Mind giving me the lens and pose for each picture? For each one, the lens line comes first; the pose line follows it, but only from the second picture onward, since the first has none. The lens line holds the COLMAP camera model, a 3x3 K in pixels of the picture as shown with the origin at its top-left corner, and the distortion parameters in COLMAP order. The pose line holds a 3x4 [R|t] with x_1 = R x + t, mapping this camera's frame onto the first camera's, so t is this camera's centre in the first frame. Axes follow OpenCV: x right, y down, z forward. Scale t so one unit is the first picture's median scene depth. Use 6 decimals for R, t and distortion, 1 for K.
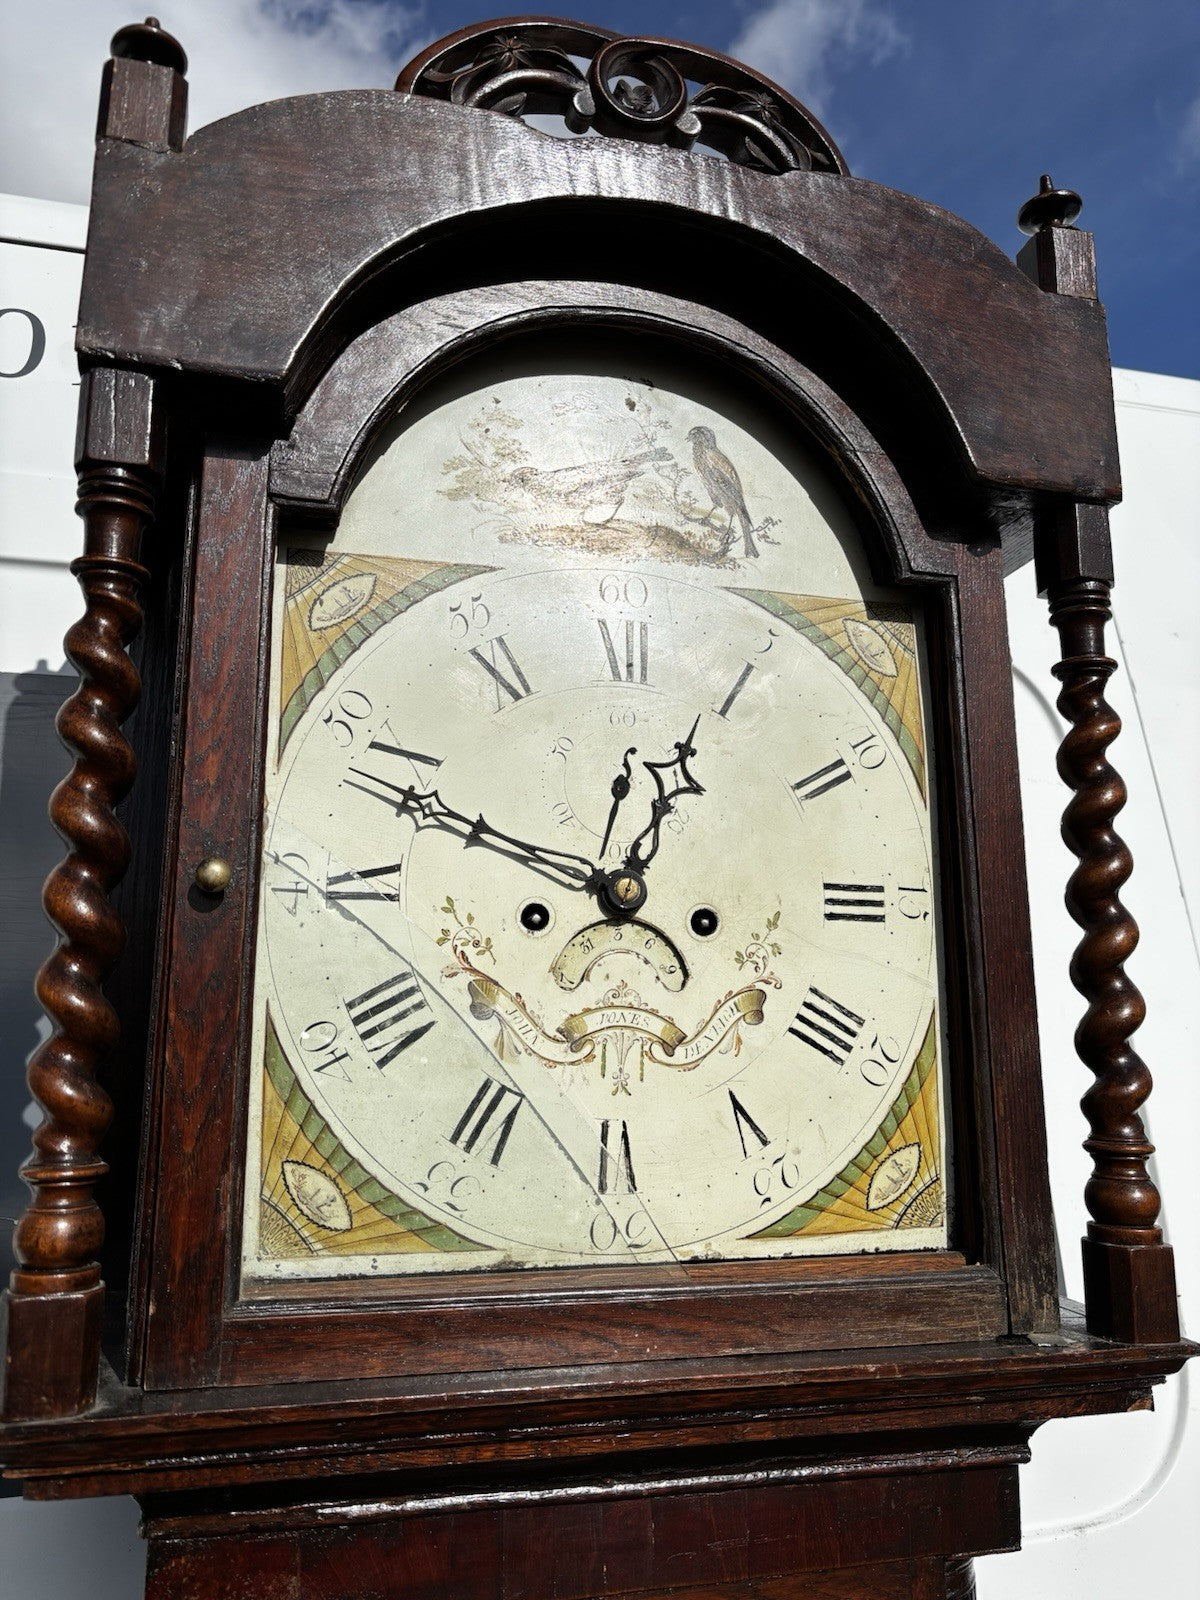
lens RADIAL K [[1248.6, 0, 600.8], [0, 1248.6, 799.3], [0, 0, 1]] dist [0.070305, -0.113698]
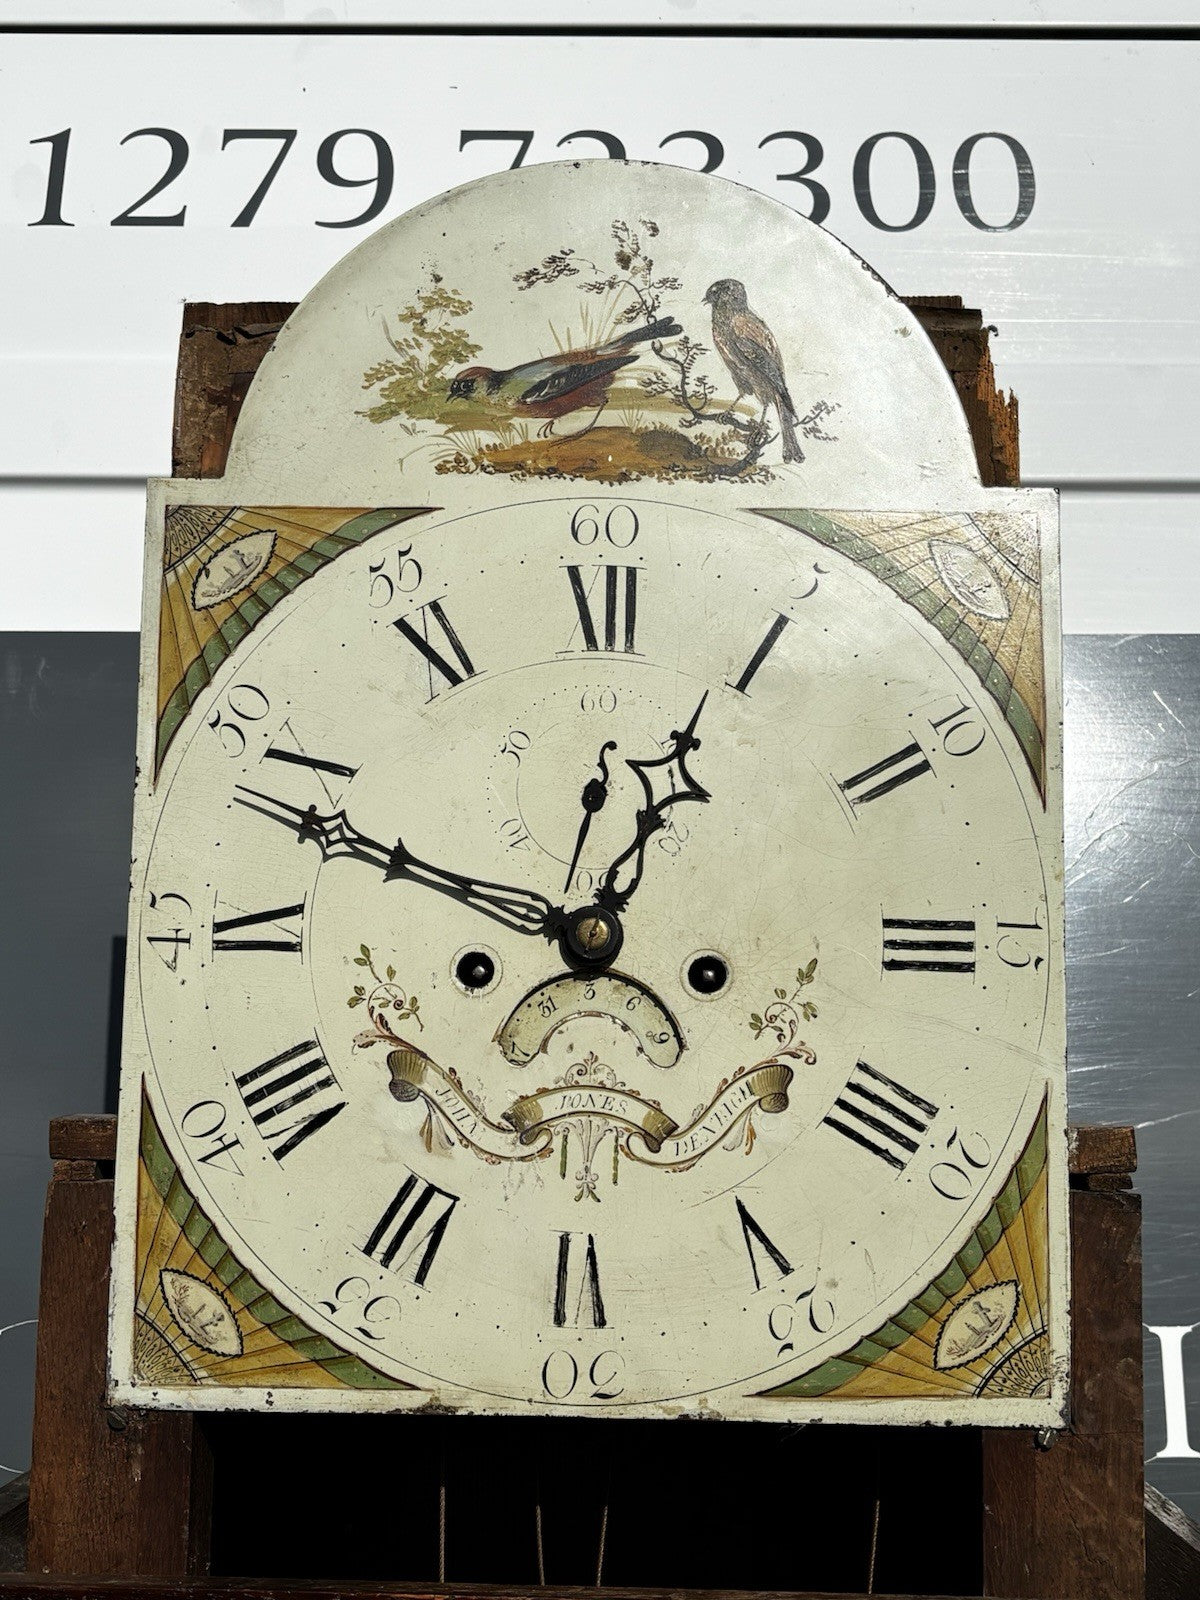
lens RADIAL K [[2065.2, 0, 588.5], [0, 2065.2, 793.5], [0, 0, 1]] dist [0.212355, -0.868978]
pose [[0.962273, -0.019273, -0.271402, 0.361720], [0.035320, 0.997896, 0.054363, -0.081085], [0.269783, -0.061898, 0.960929, -0.204410]]
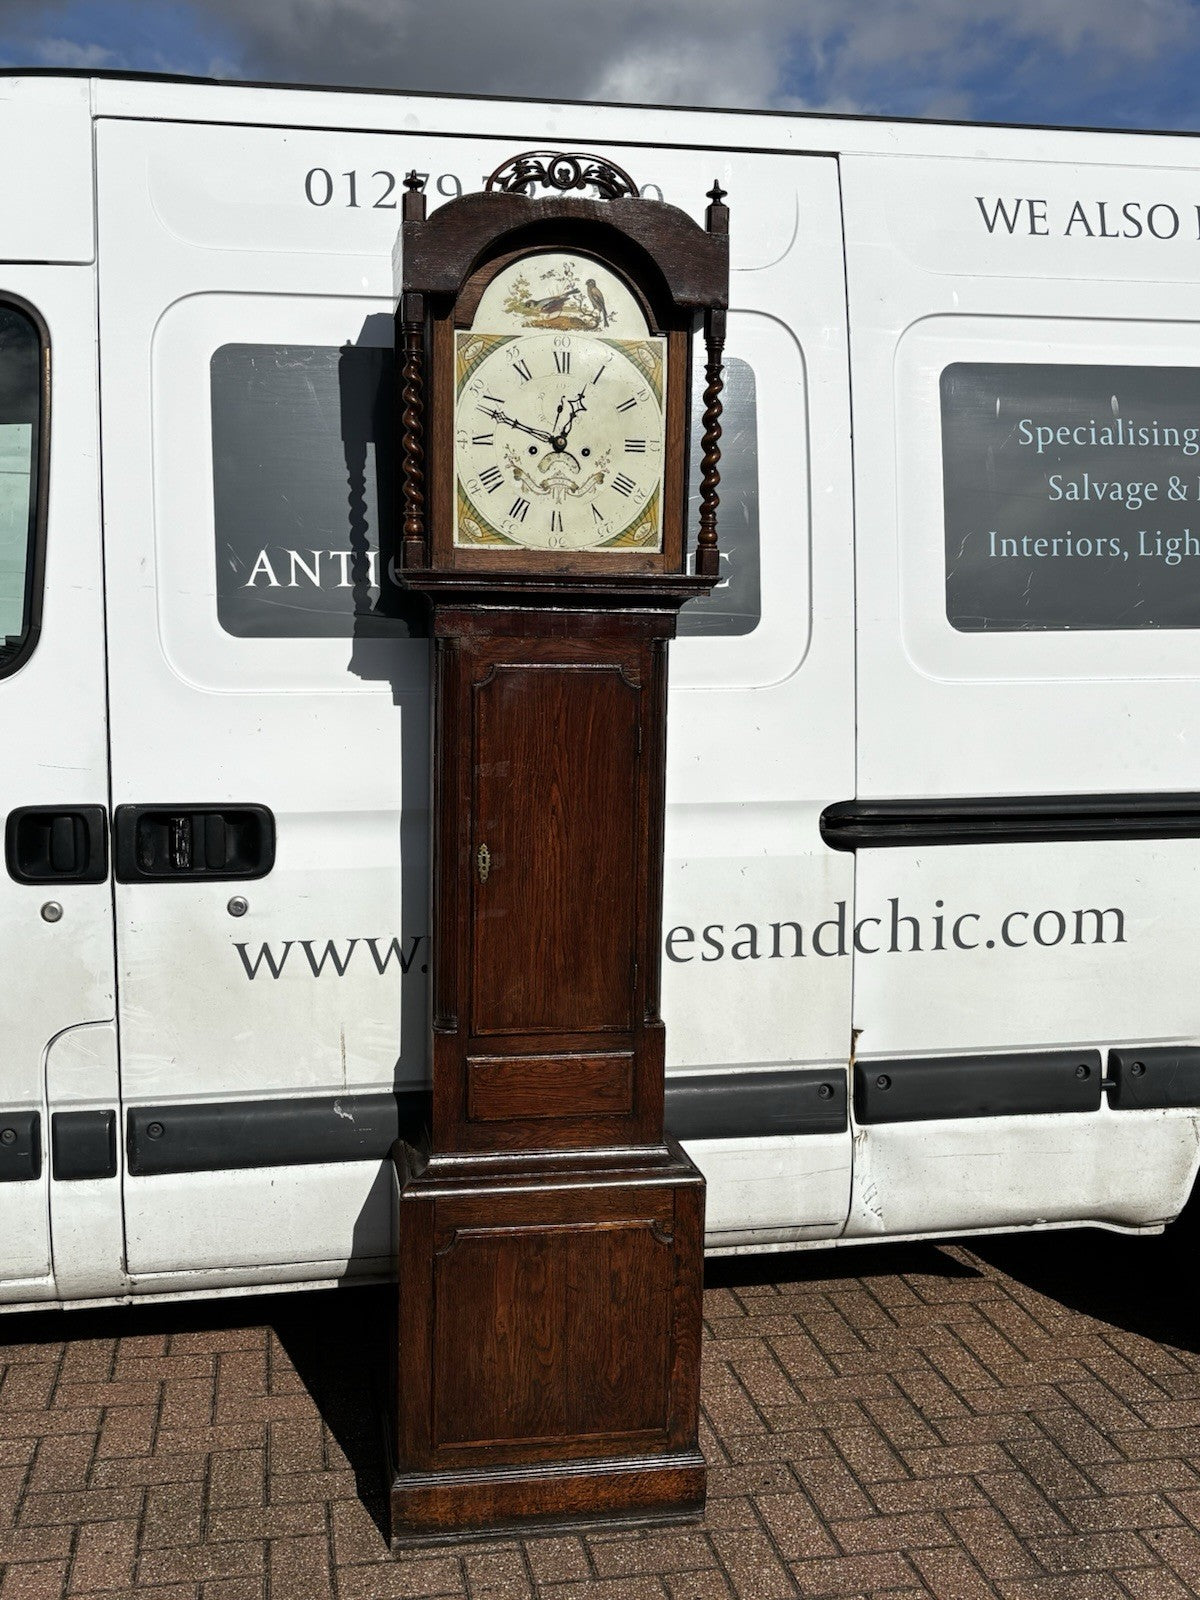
lens RADIAL K [[1665.2, 0, 592.3], [0, 1665.2, 806.8], [0, 0, 1]] dist [0.196883, -0.610029]
pose [[0.995134, 0.029606, -0.093974, 0.554677], [0.001212, 0.950034, 0.312144, -0.400790], [0.098520, -0.310739, 0.945376, -3.527569]]
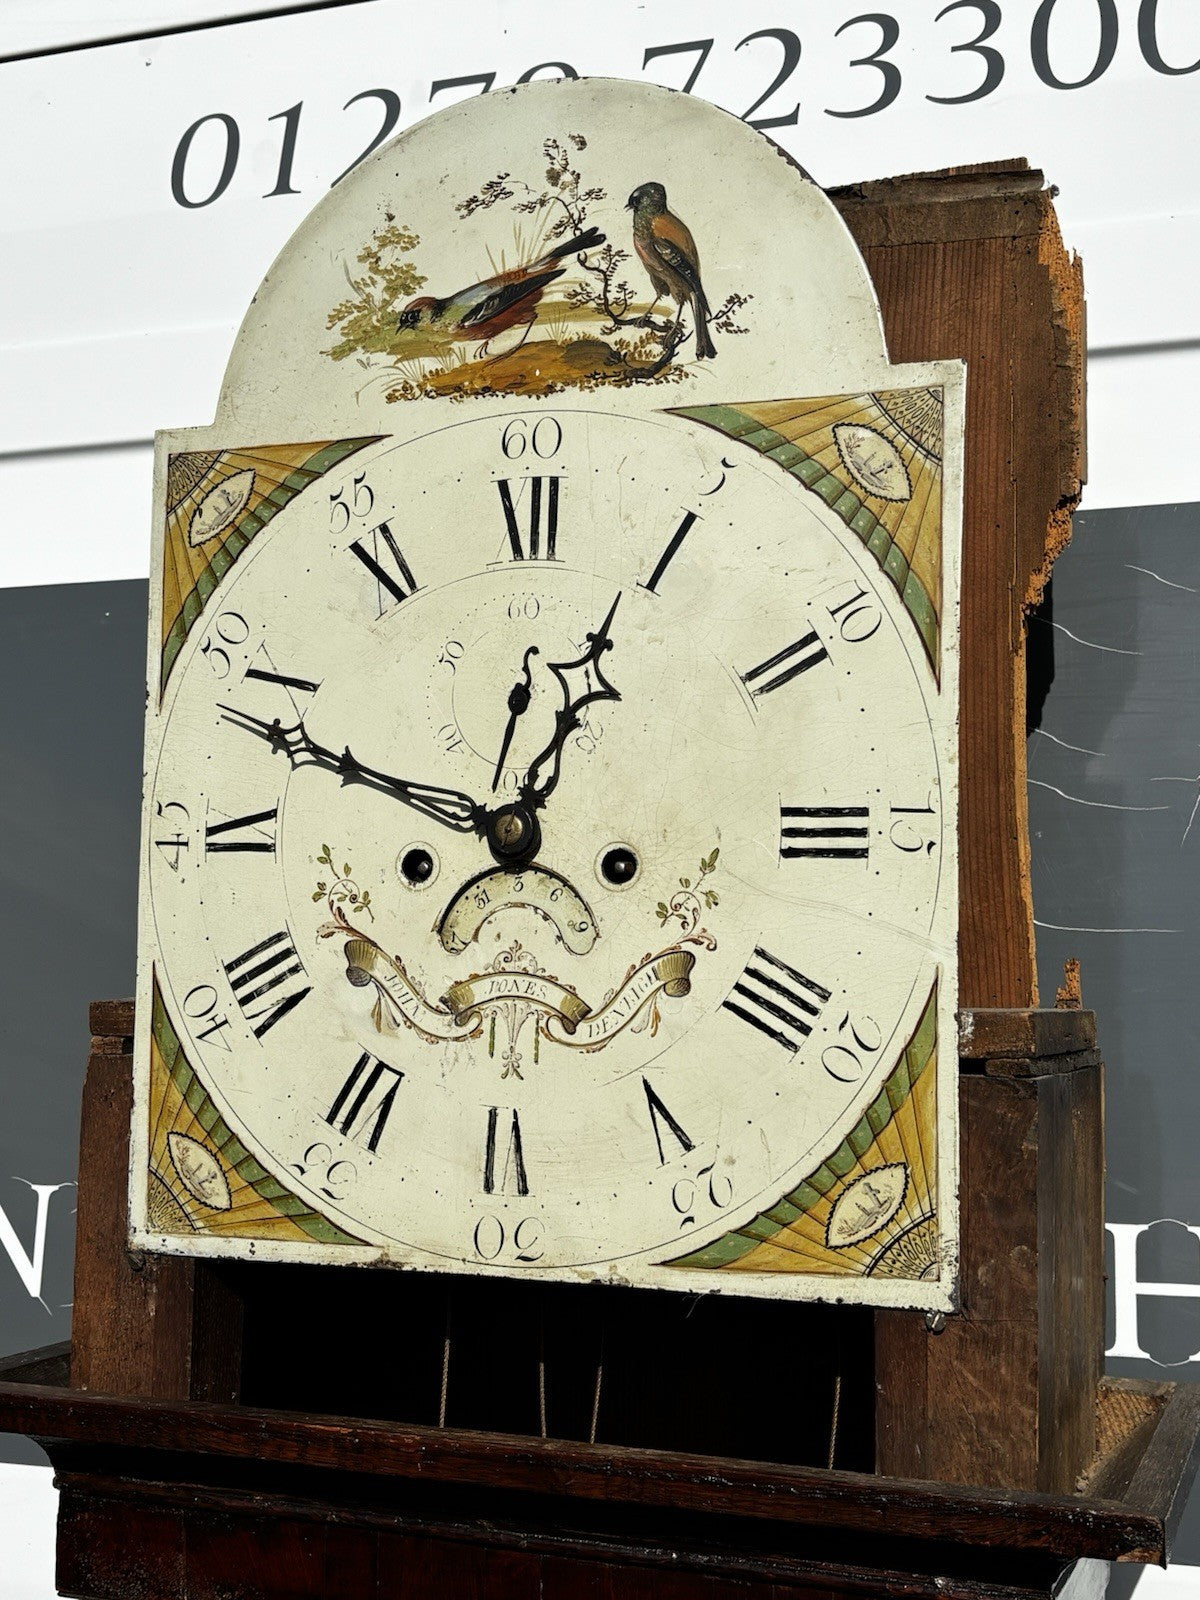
lens RADIAL K [[2097.1, 0, 596.2], [0, 2097.1, 806.3], [0, 0, 1]] dist [0.233573, -1.067319]
pose [[0.810506, -0.032221, -0.584843, 0.858429], [0.095473, 0.992400, 0.077637, -0.042004], [0.577897, -0.118762, 0.807422, -0.058229]]
